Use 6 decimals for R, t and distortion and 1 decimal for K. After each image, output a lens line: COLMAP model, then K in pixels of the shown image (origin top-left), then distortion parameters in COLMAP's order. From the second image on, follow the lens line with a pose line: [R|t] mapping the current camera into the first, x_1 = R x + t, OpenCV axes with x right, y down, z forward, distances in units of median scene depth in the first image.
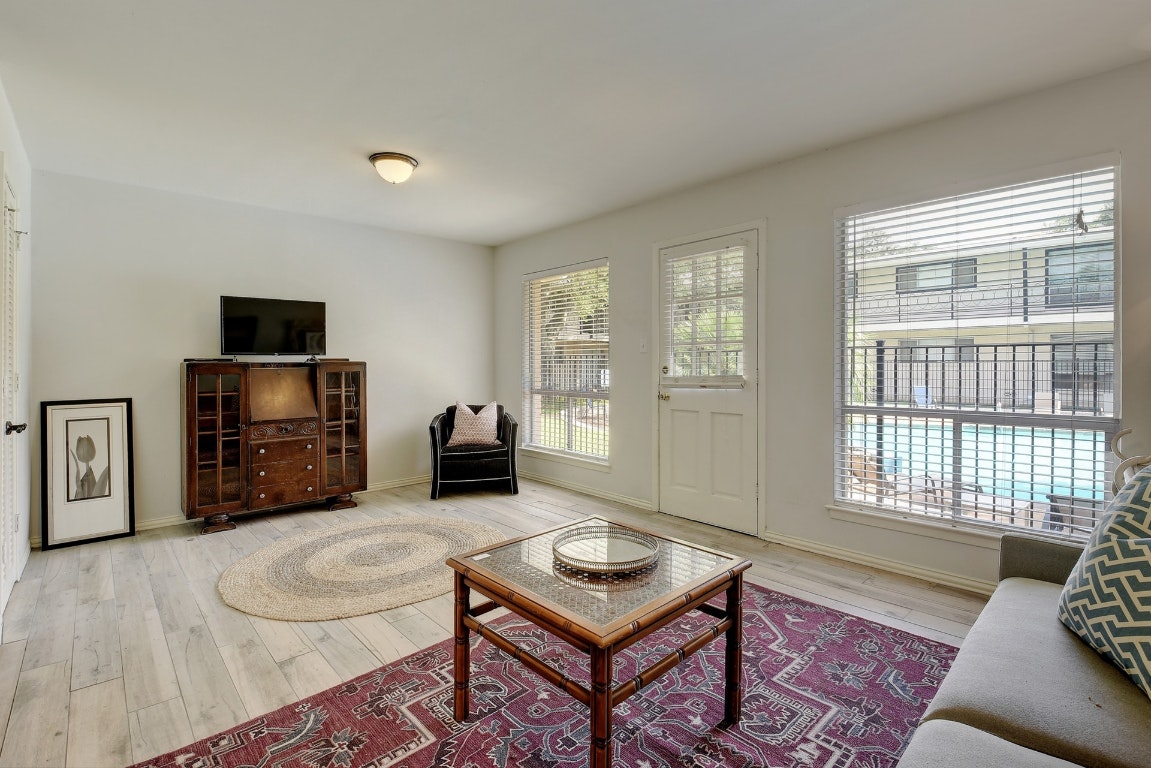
lens RADIAL K [[516.3, 0, 572.3], [0, 516.3, 372.8], [0, 0, 1]] dist [-0.011346, -0.005911]
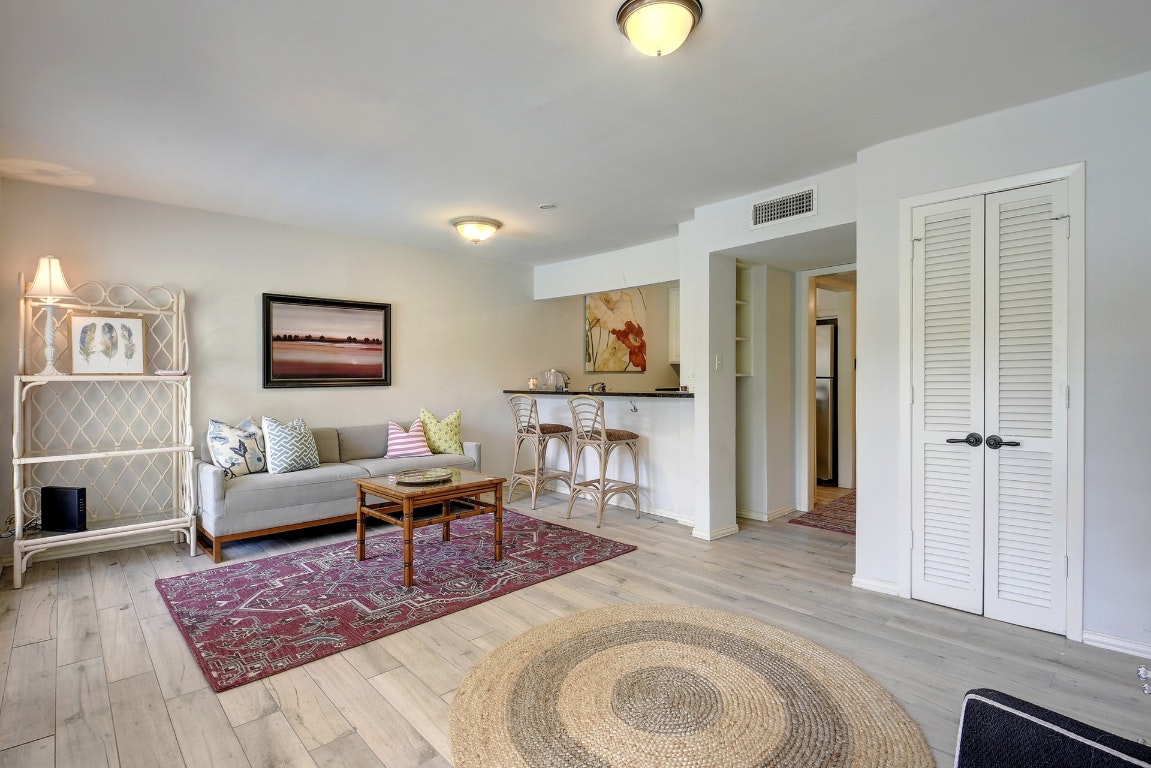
lens RADIAL K [[516.3, 0, 574.8], [0, 516.3, 380.4], [0, 0, 1]] dist [-0.011346, -0.005911]
pose [[-0.999728, 0.011851, -0.020106, -0.418596], [0.011416, 0.999701, 0.021636, -0.047890], [0.020357, 0.021401, -0.999564, 2.591341]]
